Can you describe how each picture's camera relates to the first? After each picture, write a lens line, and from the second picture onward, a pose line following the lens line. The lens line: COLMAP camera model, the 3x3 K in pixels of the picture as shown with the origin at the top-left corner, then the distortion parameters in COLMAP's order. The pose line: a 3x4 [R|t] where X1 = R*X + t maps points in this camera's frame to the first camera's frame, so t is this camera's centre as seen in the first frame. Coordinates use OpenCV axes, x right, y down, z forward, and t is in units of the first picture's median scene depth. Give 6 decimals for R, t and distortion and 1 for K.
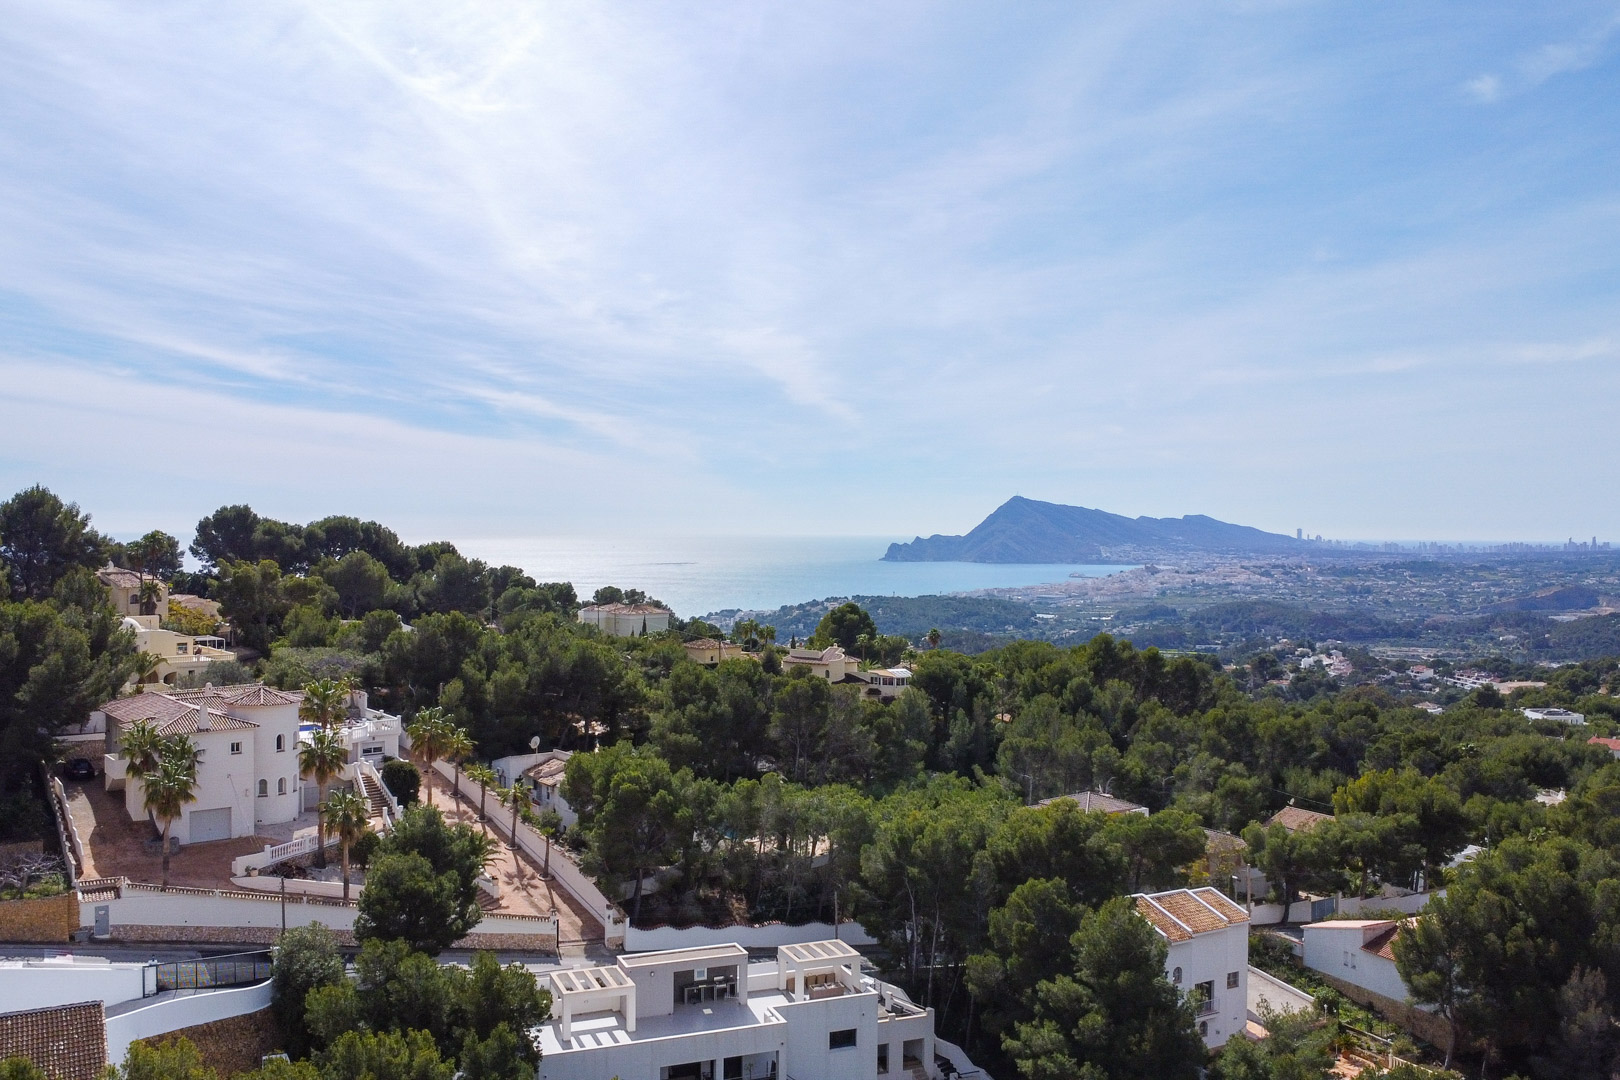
lens RADIAL K [[1366.1, 0, 838.6], [0, 1366.1, 537.8], [0, 0, 1]] dist [-0.011778, -0.041818]
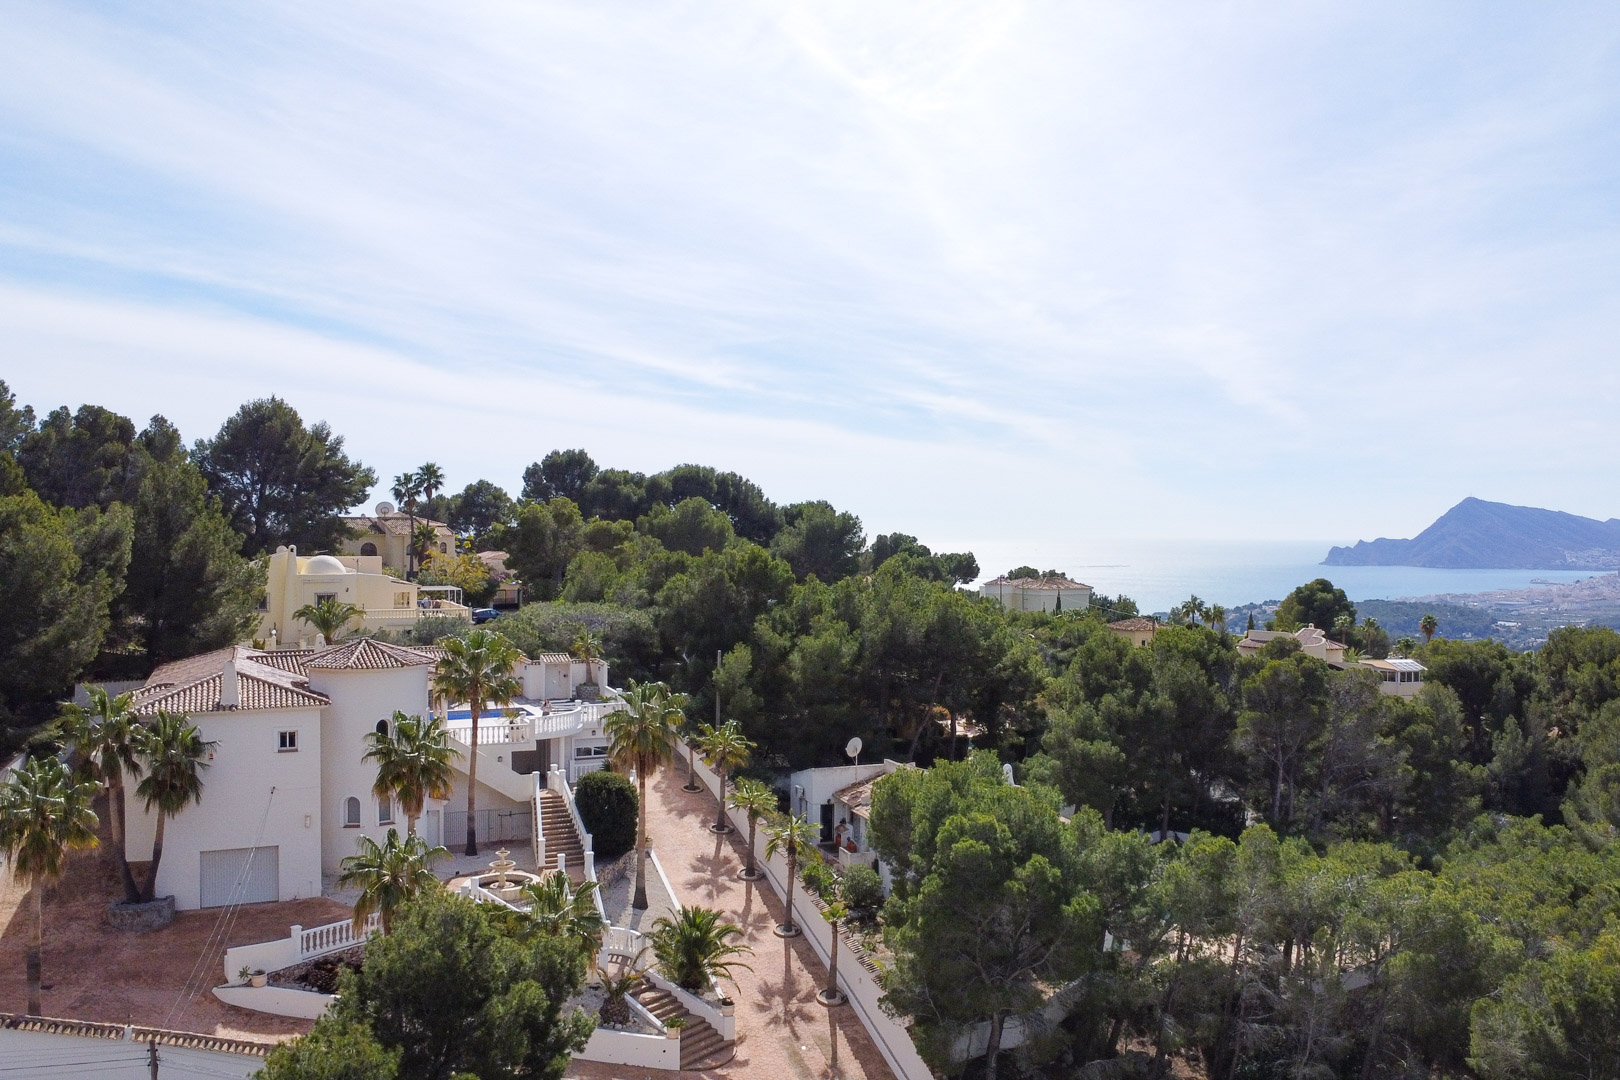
lens RADIAL K [[1381.2, 0, 924.5], [0, 1381.2, 538.1], [0, 0, 1]] dist [-0.013804, -0.033705]
pose [[0.968754, -0.003087, -0.248003, -0.031344], [0.002799, 0.999995, -0.001512, 0.049158], [0.248006, 0.000771, 0.968758, 0.351172]]
